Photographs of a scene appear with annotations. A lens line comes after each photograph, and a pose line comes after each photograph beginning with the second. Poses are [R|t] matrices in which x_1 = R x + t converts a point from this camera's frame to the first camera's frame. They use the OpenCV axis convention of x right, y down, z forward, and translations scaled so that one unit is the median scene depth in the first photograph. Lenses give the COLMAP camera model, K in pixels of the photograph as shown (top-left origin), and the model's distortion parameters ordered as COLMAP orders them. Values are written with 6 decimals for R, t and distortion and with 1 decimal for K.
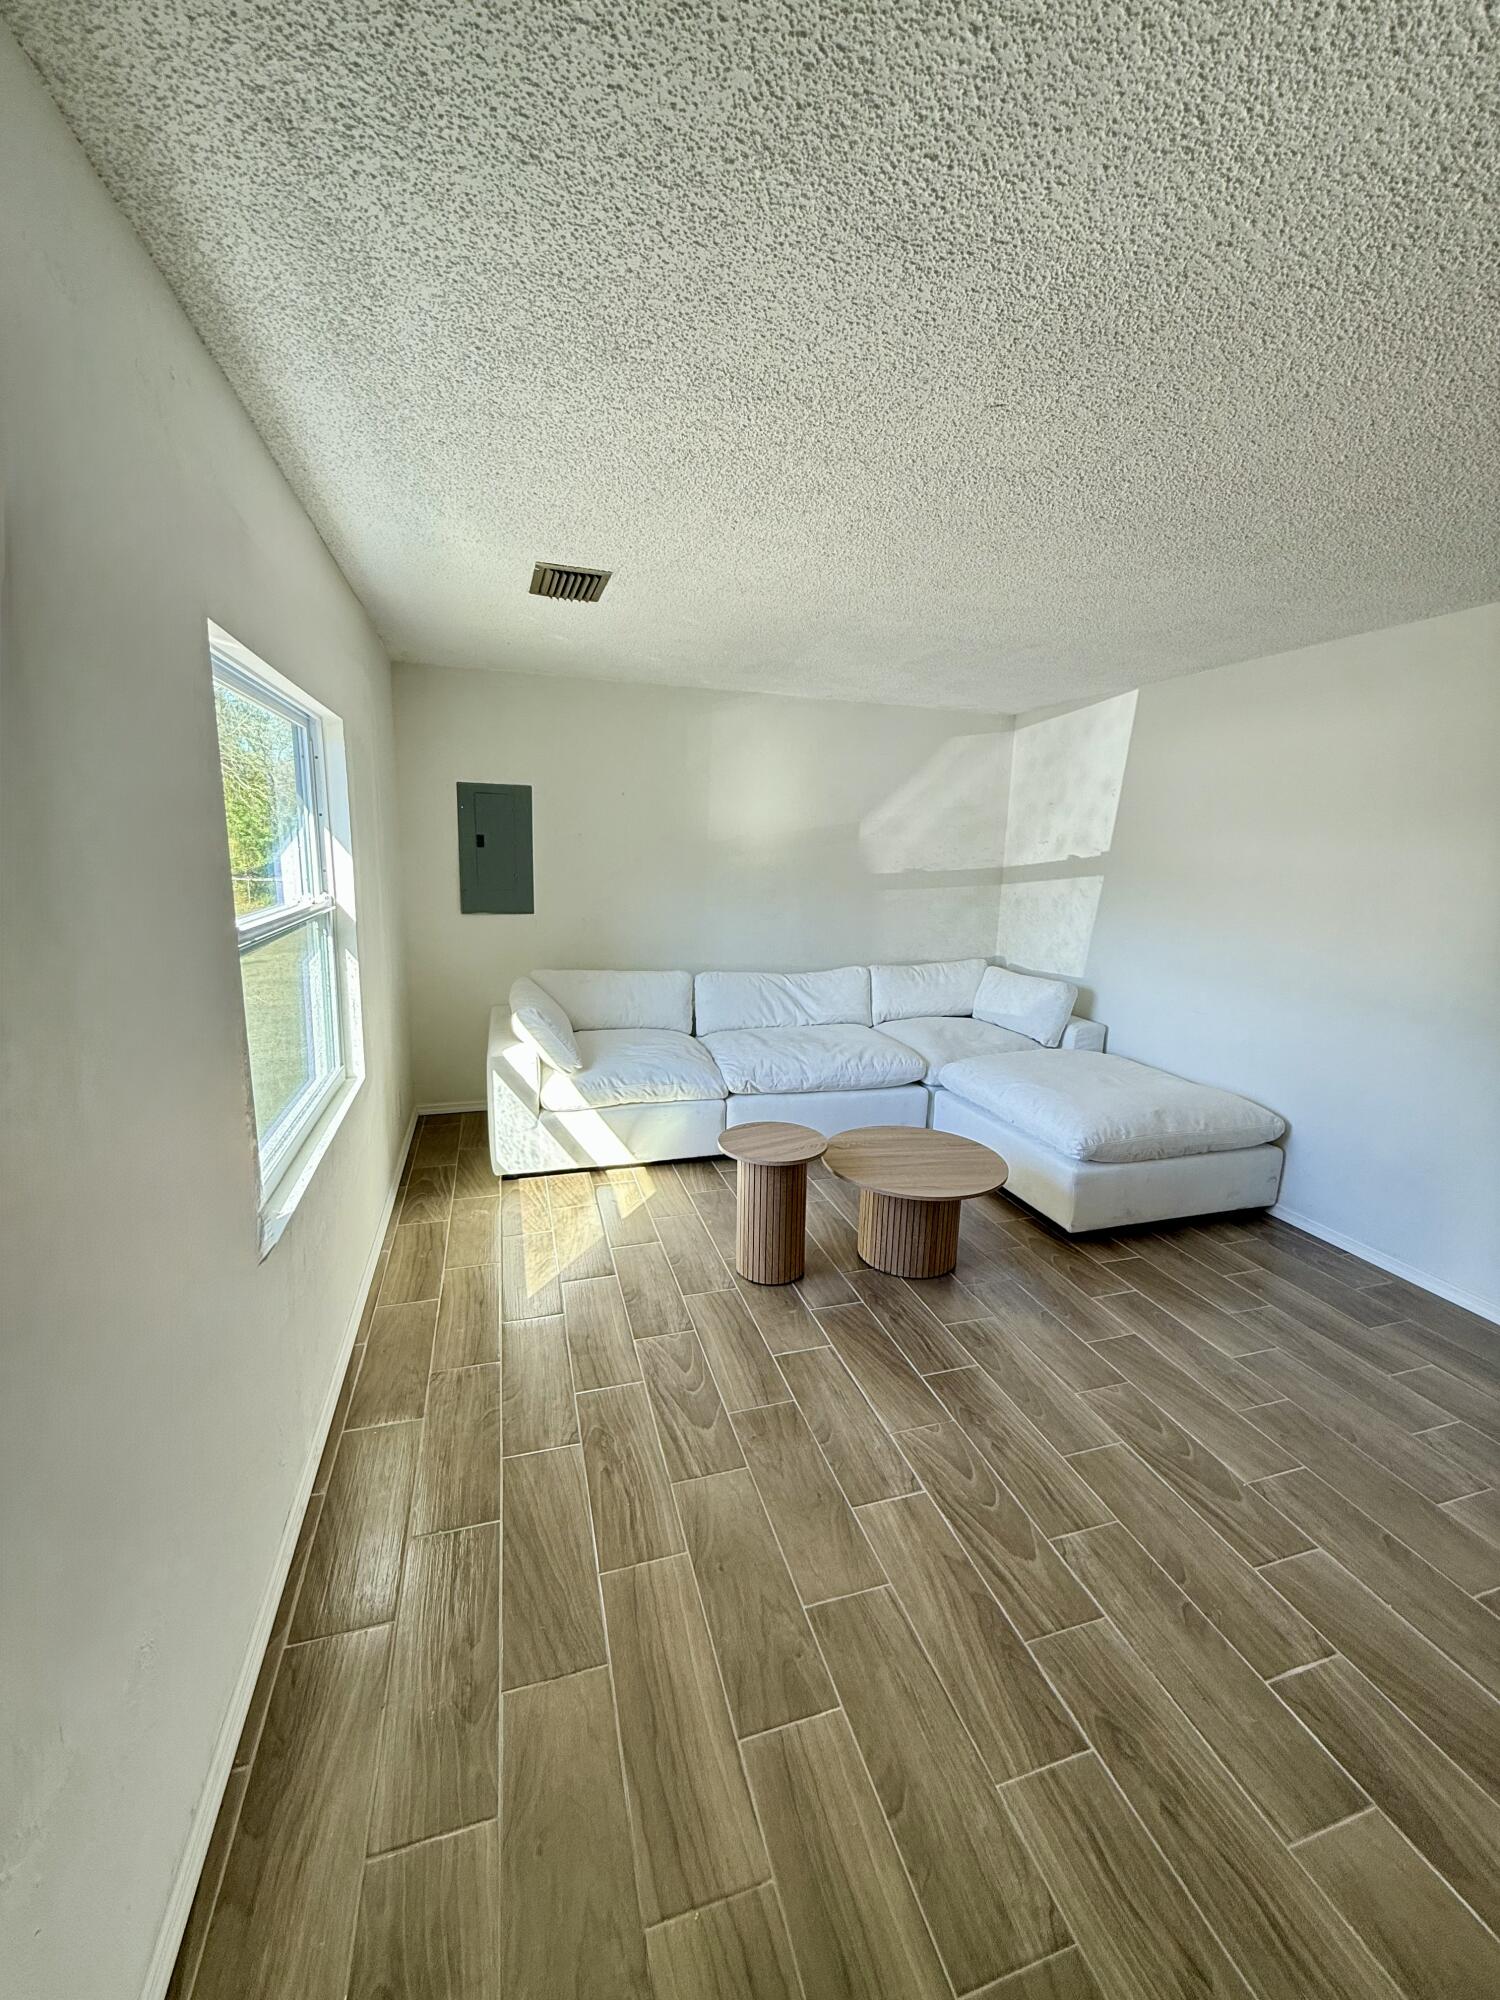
lens RADIAL K [[794.7, 0, 755.5], [0, 794.7, 988.5], [0, 0, 1]] dist [-0.002034, 0.001009]
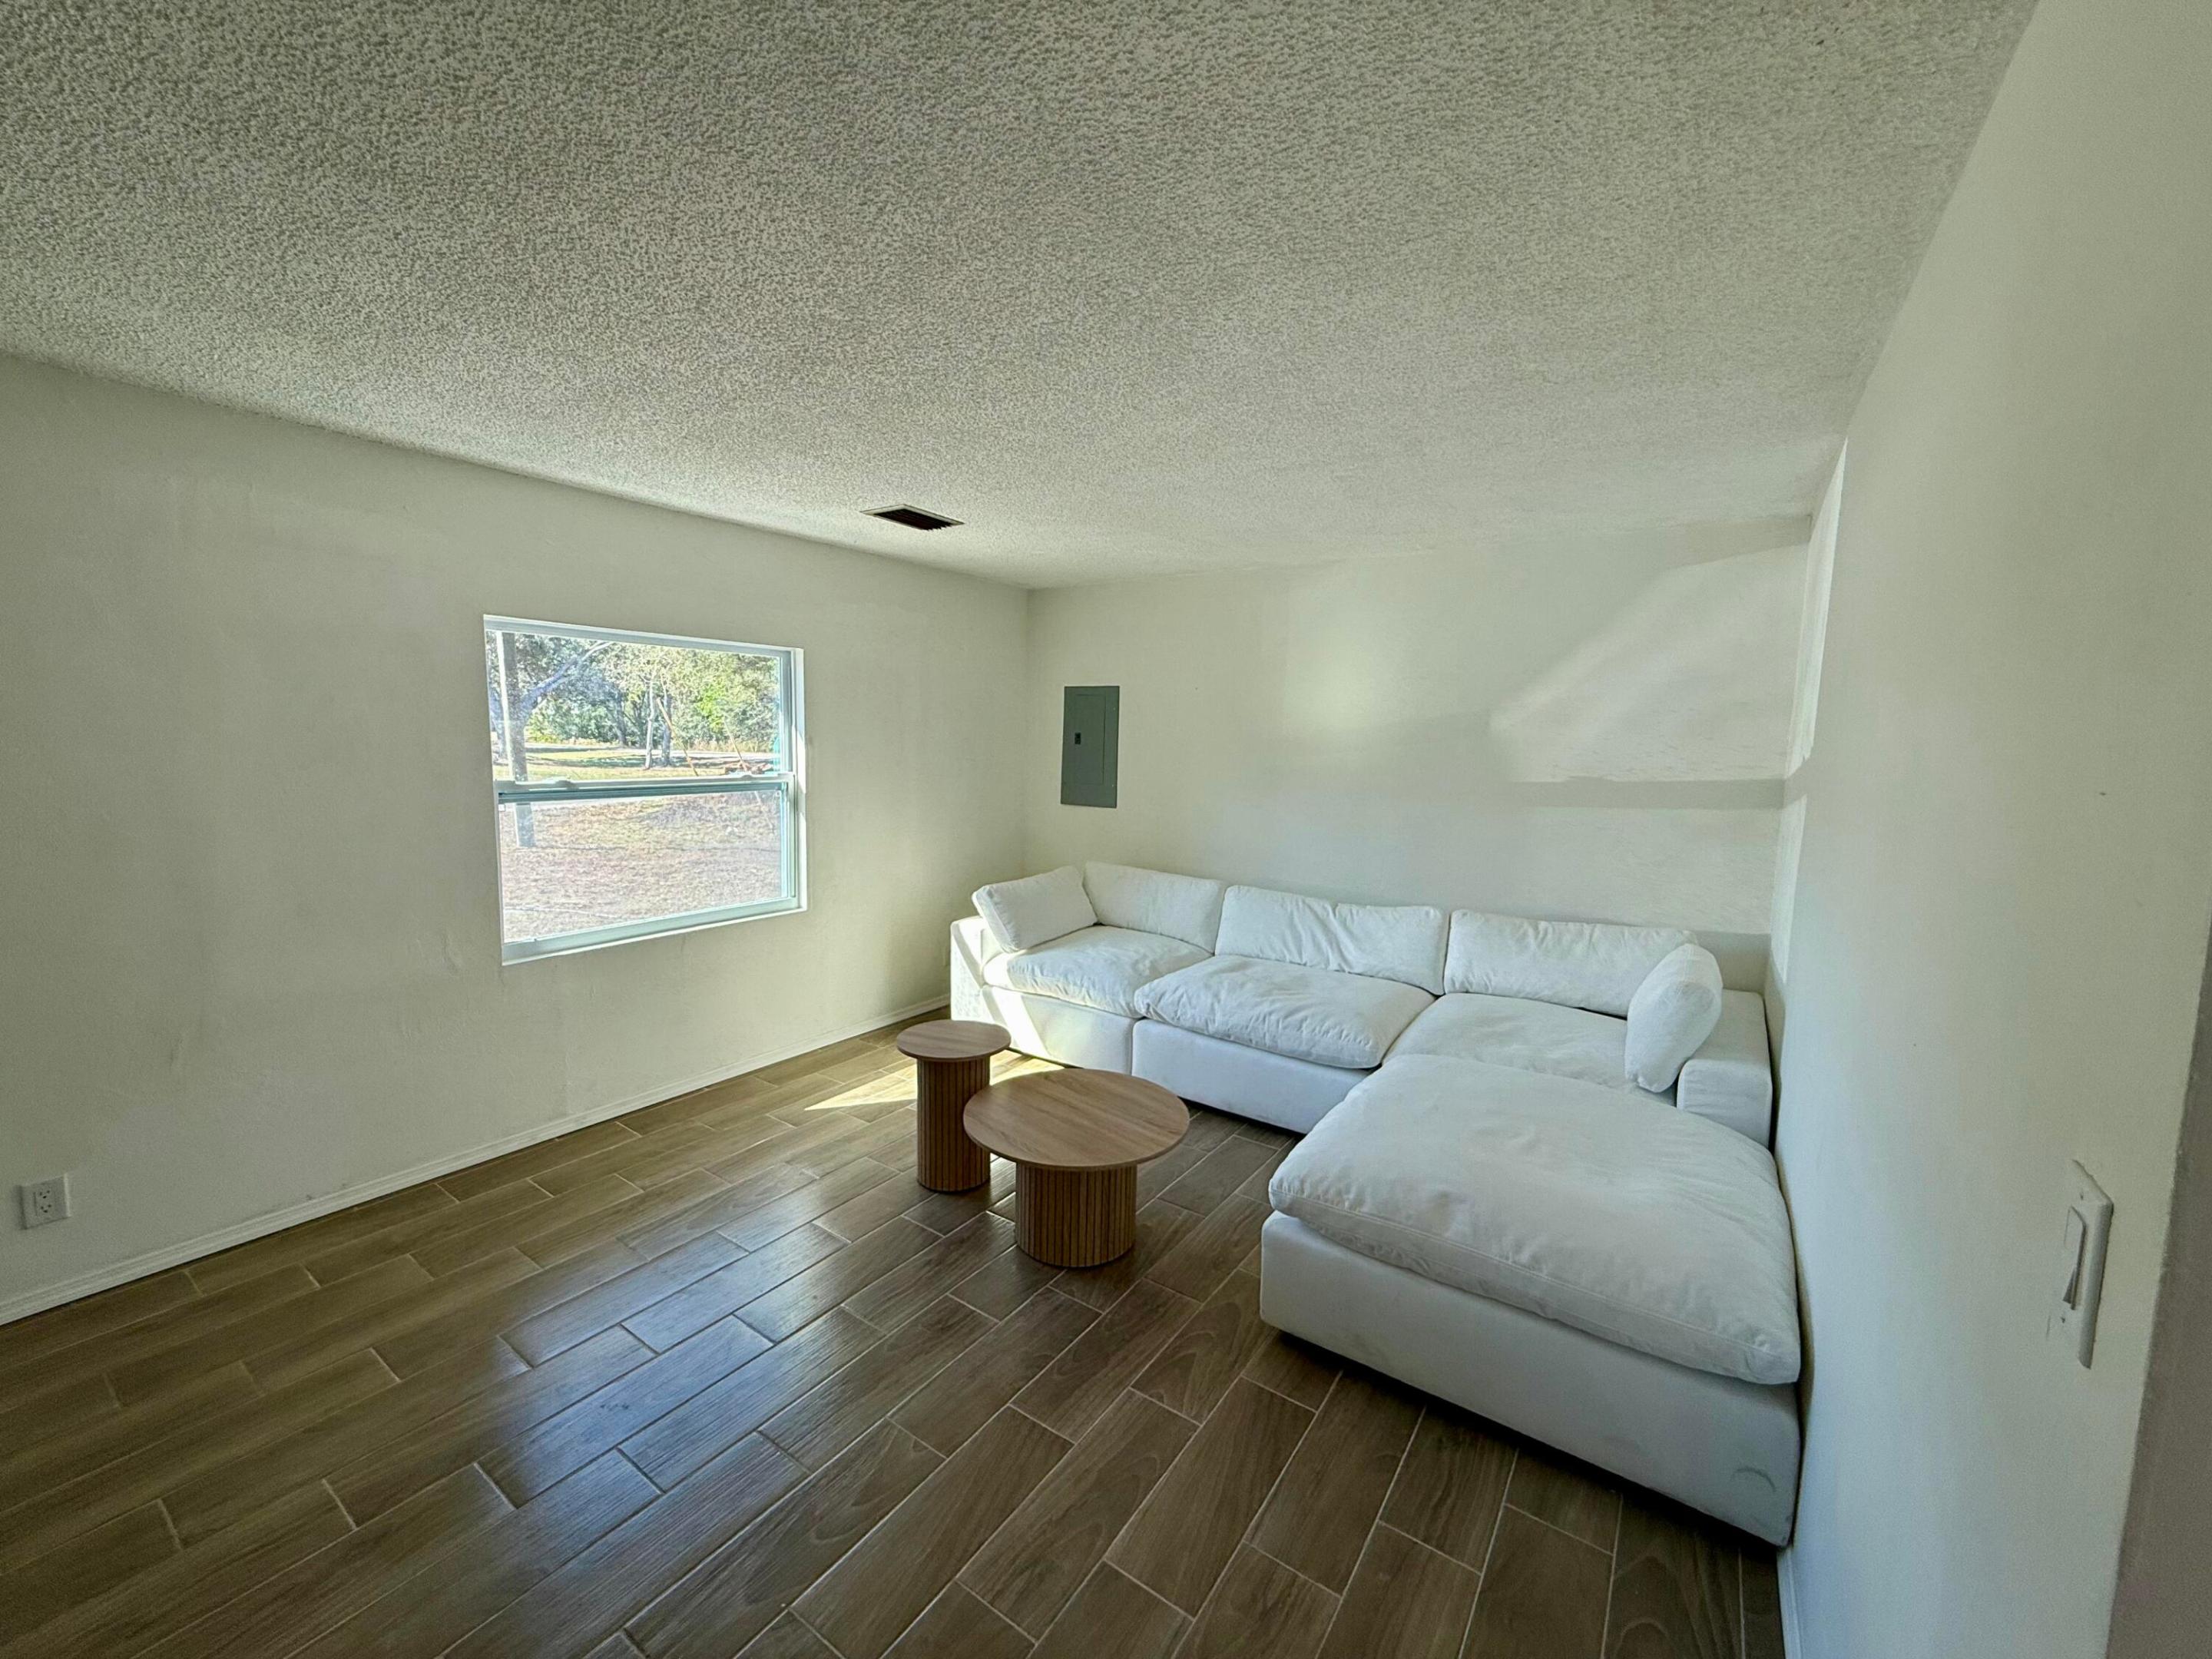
lens RADIAL K [[879.0, 0, 1116.6], [0, 879.0, 839.1], [0, 0, 1]] dist [-0.002034, 0.001009]
pose [[0.619077, 0.079900, -0.781255, 0.706542], [-0.145707, 0.989225, -0.014291, -0.044540], [0.771695, 0.122682, 0.624048, 0.339485]]
